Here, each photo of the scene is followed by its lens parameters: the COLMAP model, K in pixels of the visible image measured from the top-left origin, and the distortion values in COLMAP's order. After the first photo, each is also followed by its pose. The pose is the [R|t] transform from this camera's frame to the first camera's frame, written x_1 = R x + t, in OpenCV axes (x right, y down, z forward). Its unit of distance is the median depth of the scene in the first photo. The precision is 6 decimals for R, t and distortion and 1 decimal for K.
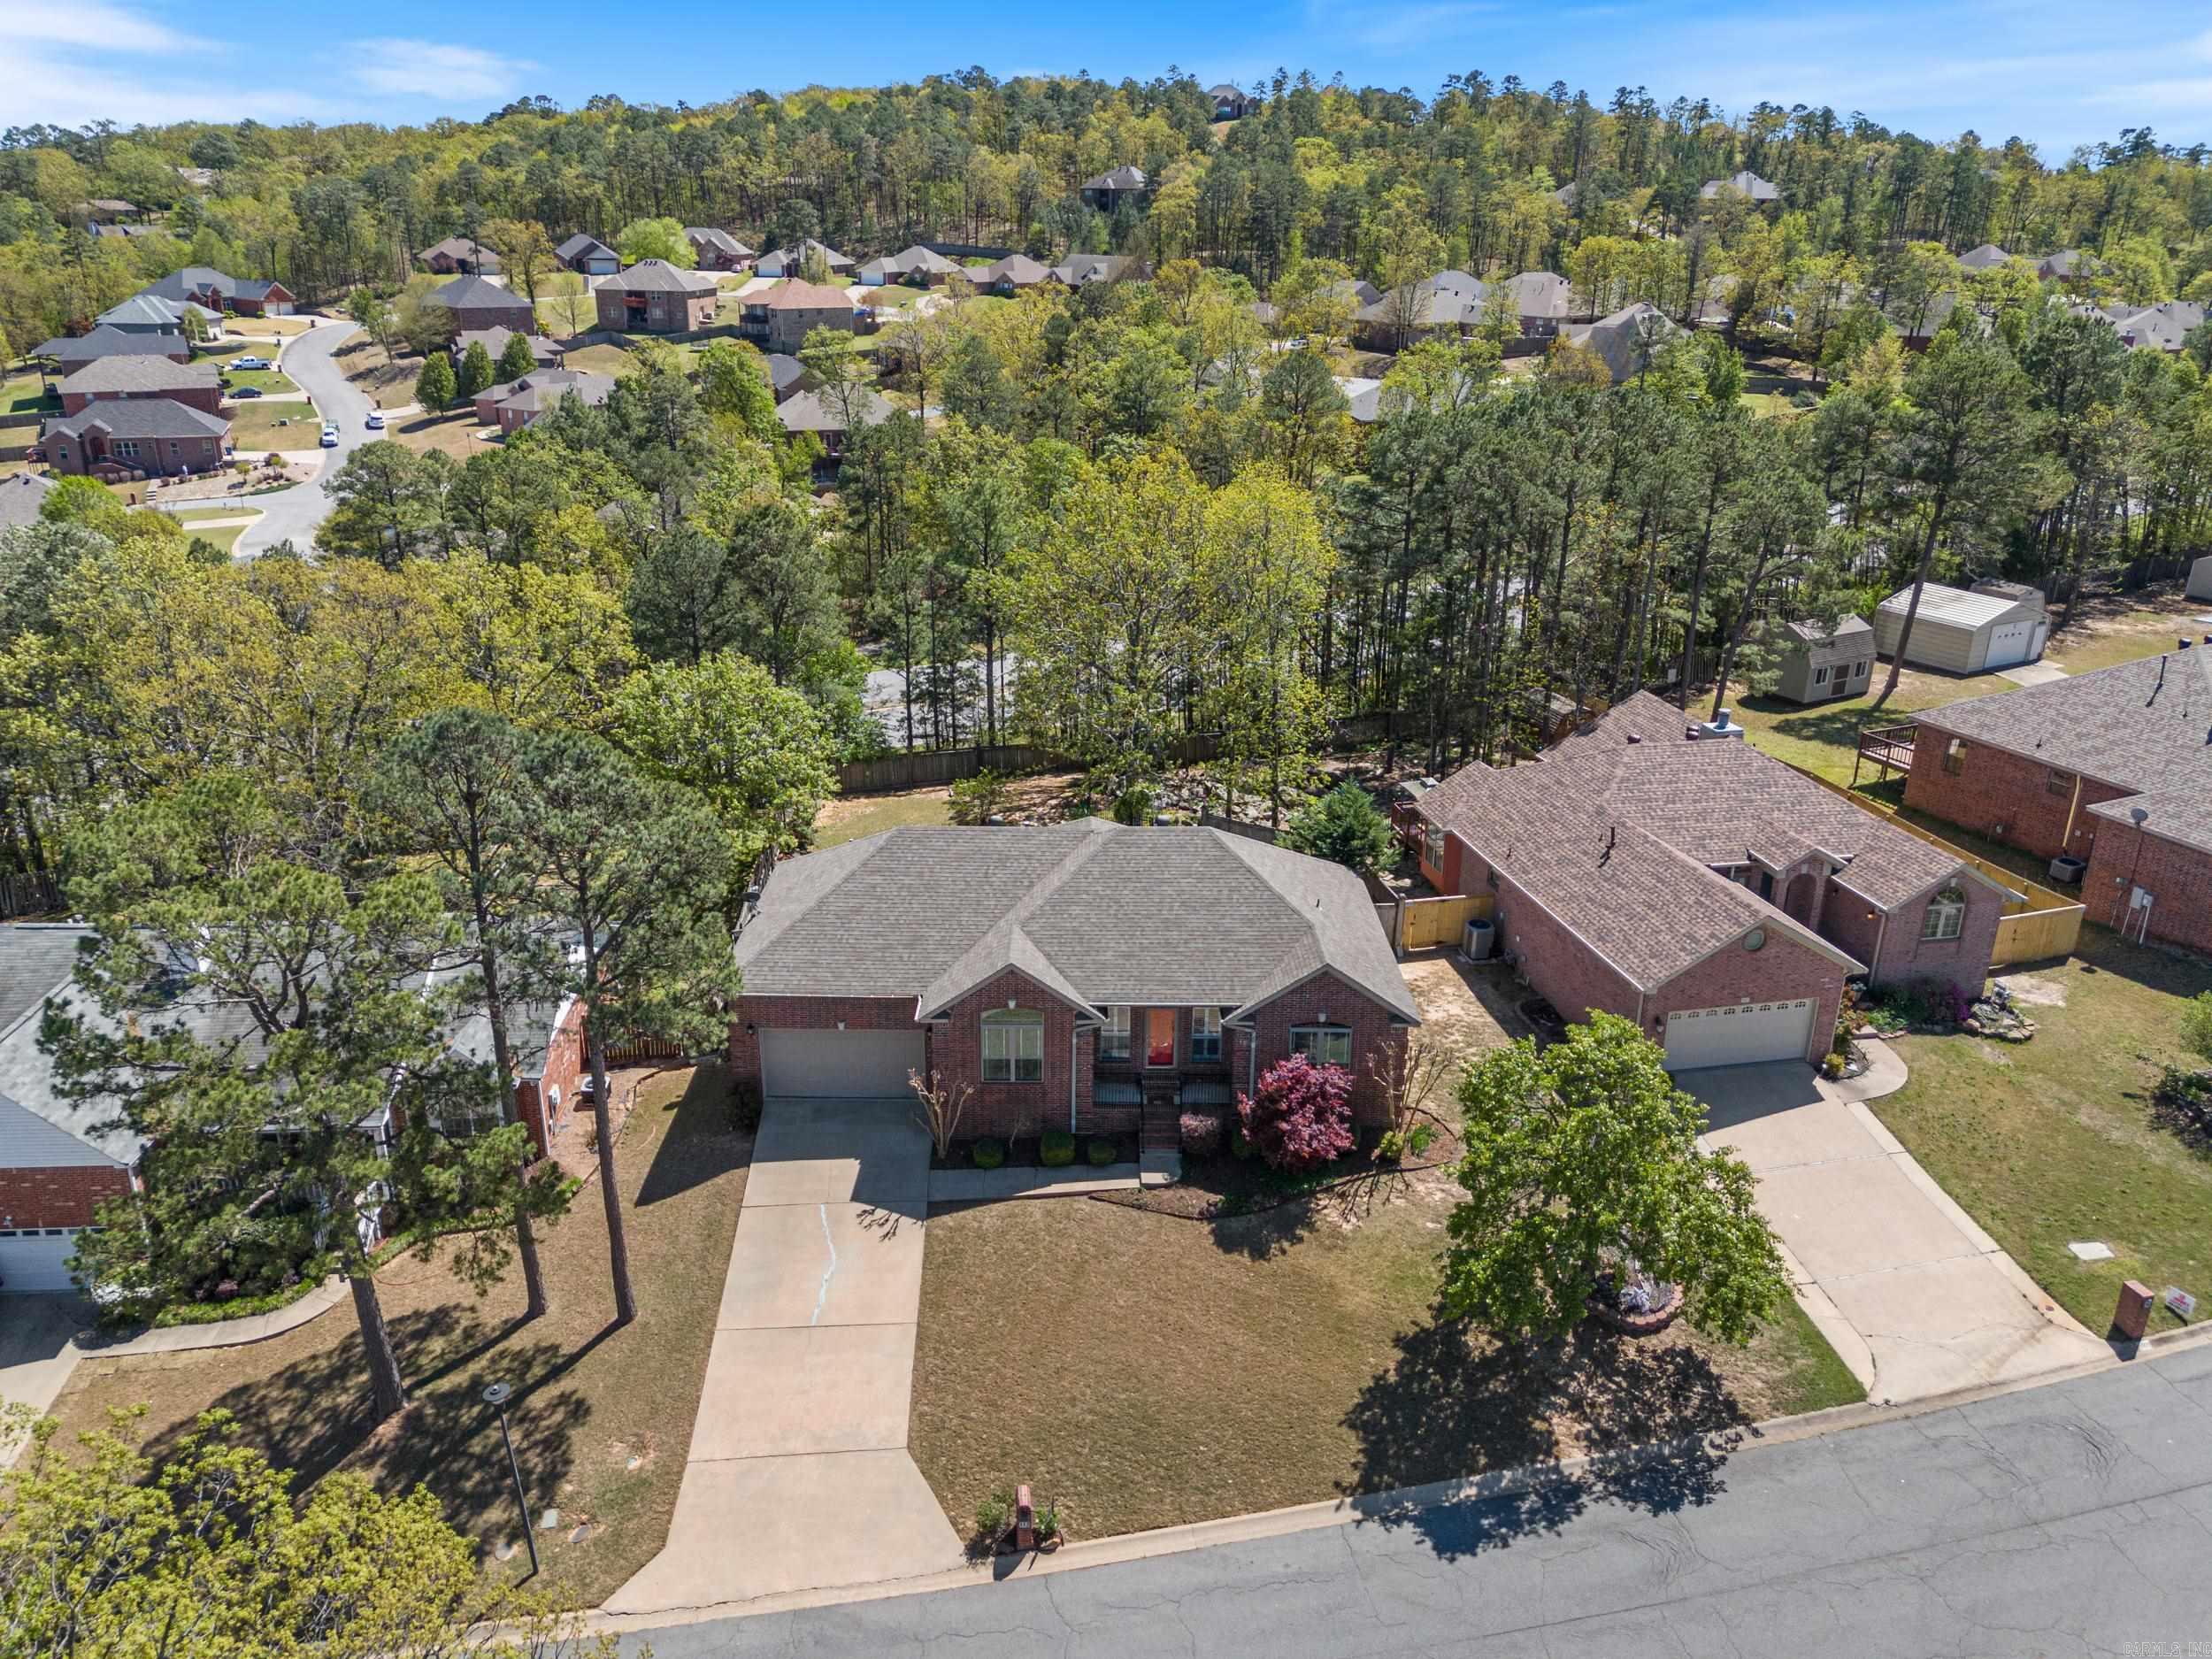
lens RADIAL K [[1652.8, 0, 1106.0], [0, 1652.8, 829.5], [0, 0, 1]] dist [0.081291, -0.072468]
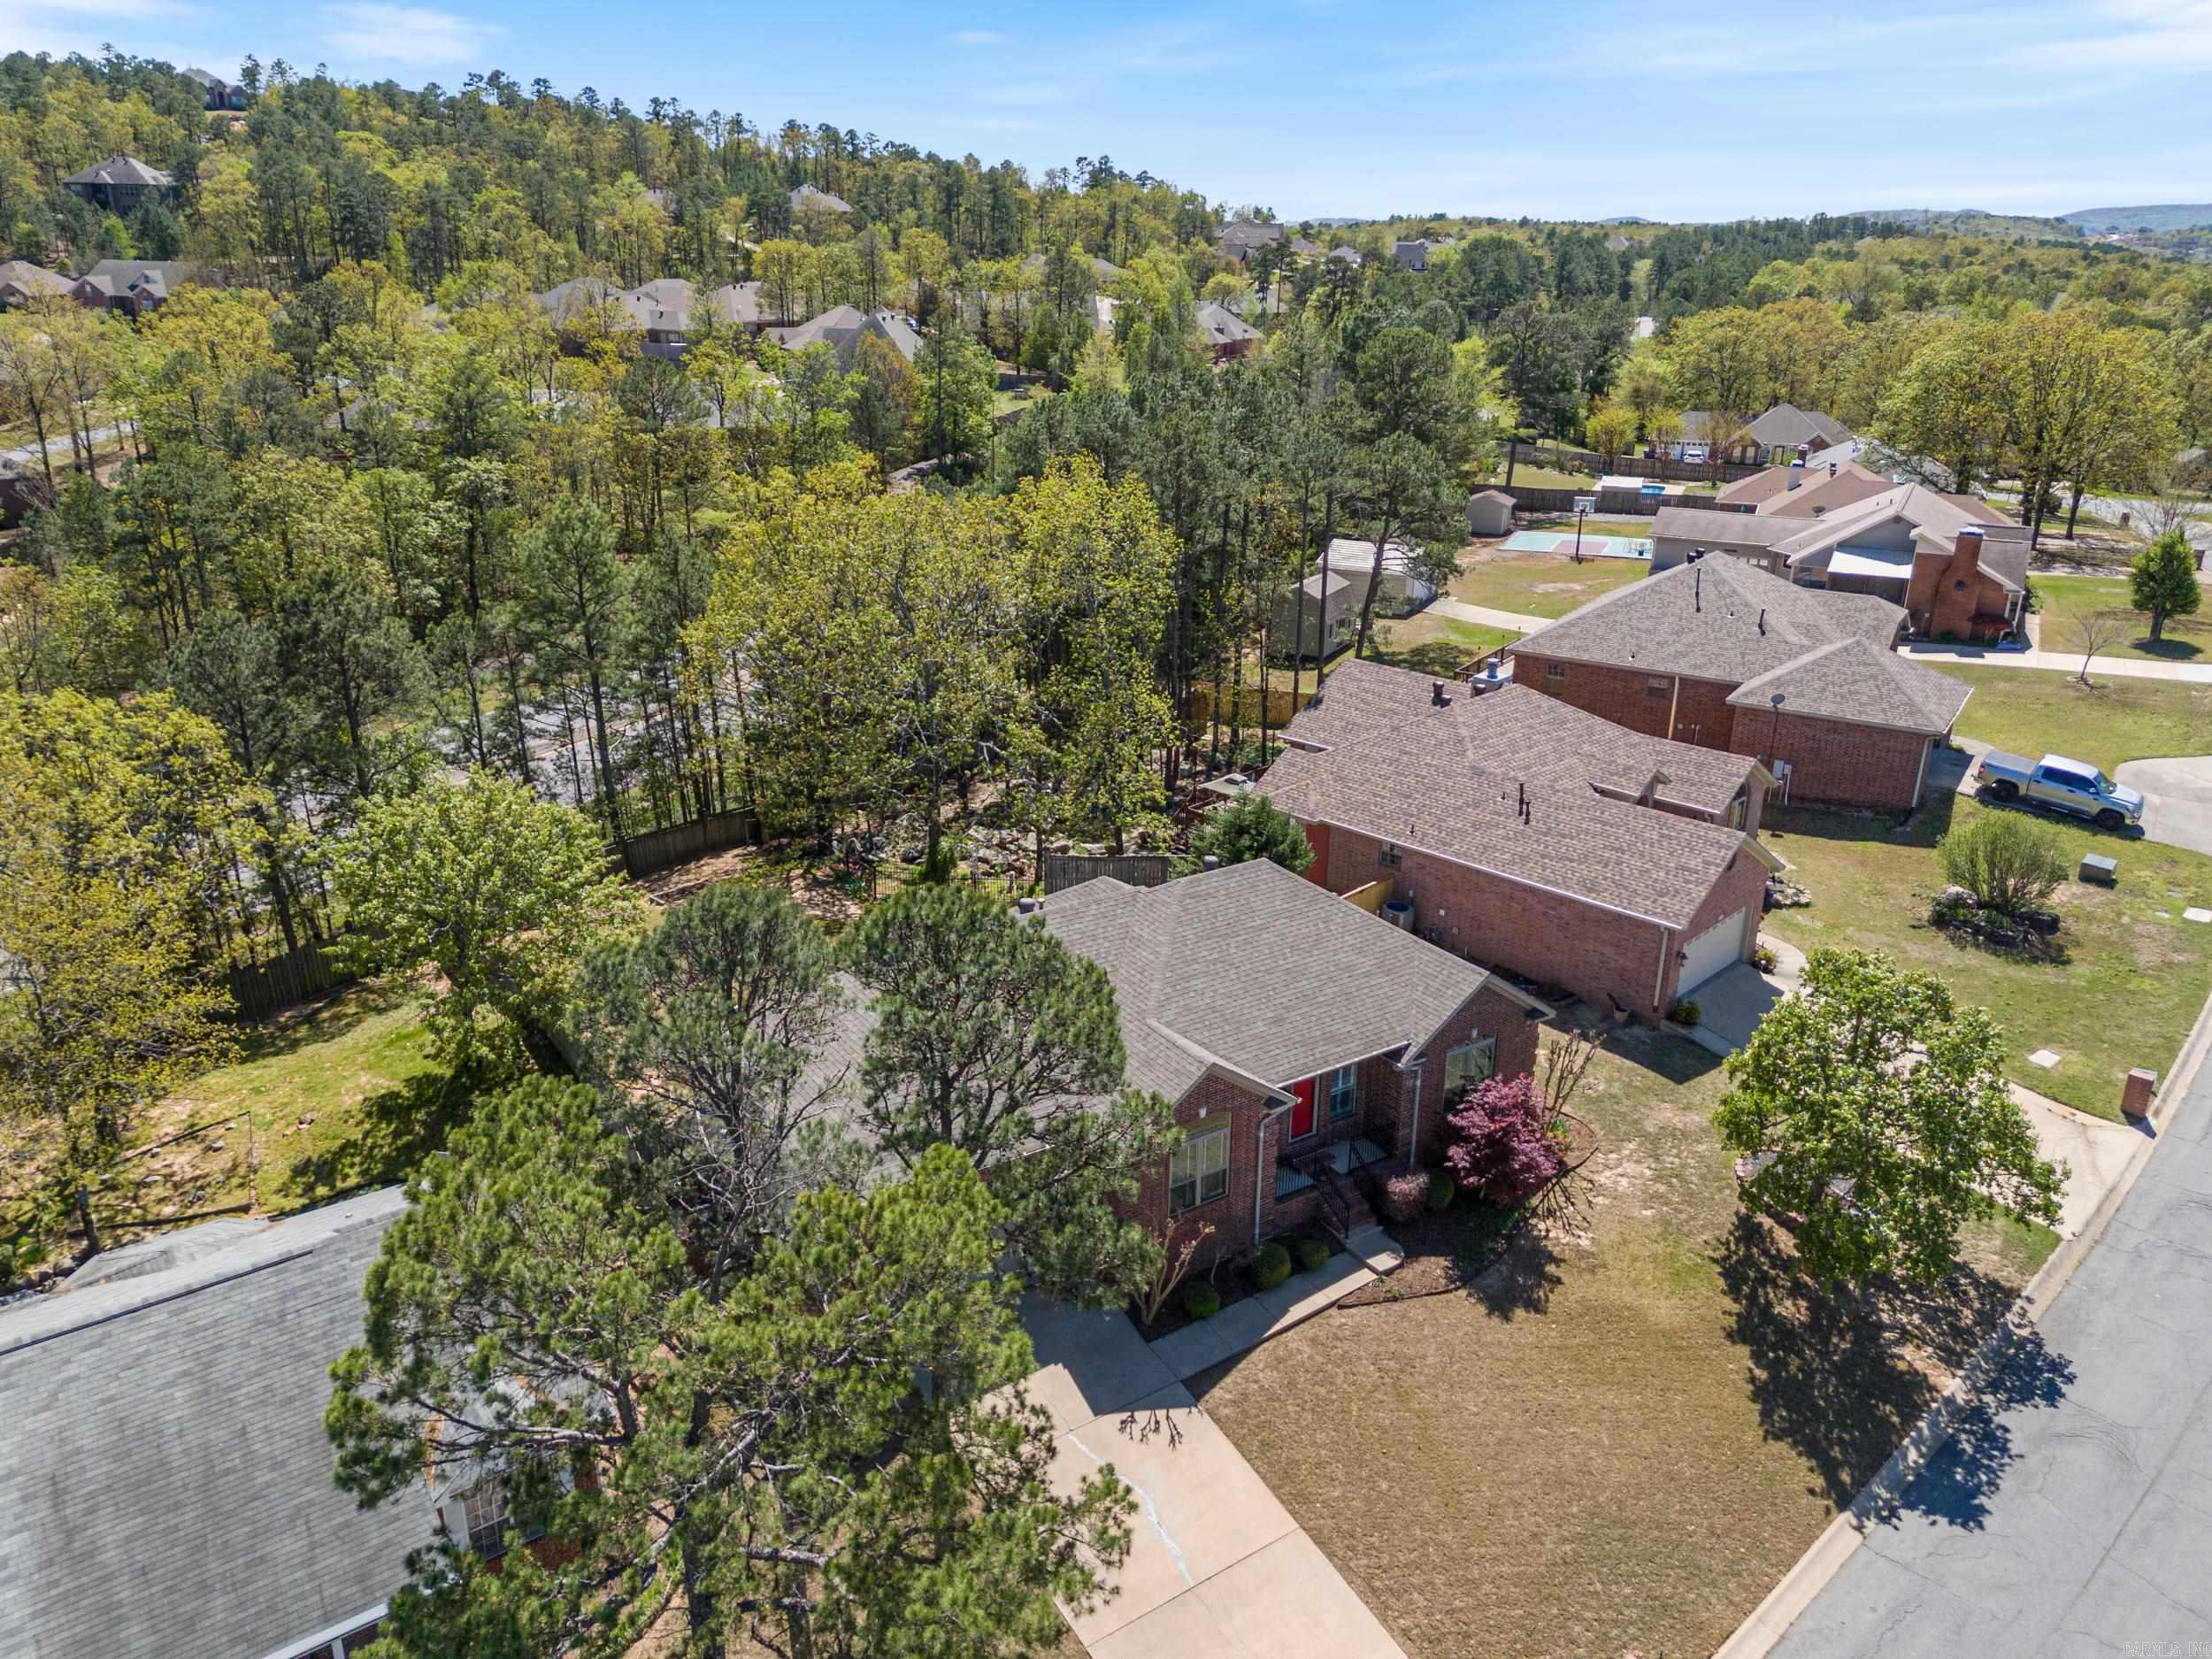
lens RADIAL K [[1662.9, 0, 1116.1], [0, 1662.9, 840.7], [0, 0, 1]] dist [0.033044, -0.008042]
pose [[0.831095, -0.191193, 0.522231, -0.283560], [0.193400, 0.979797, 0.050930, -0.043001], [-0.521418, 0.058672, 0.851282, 0.182605]]
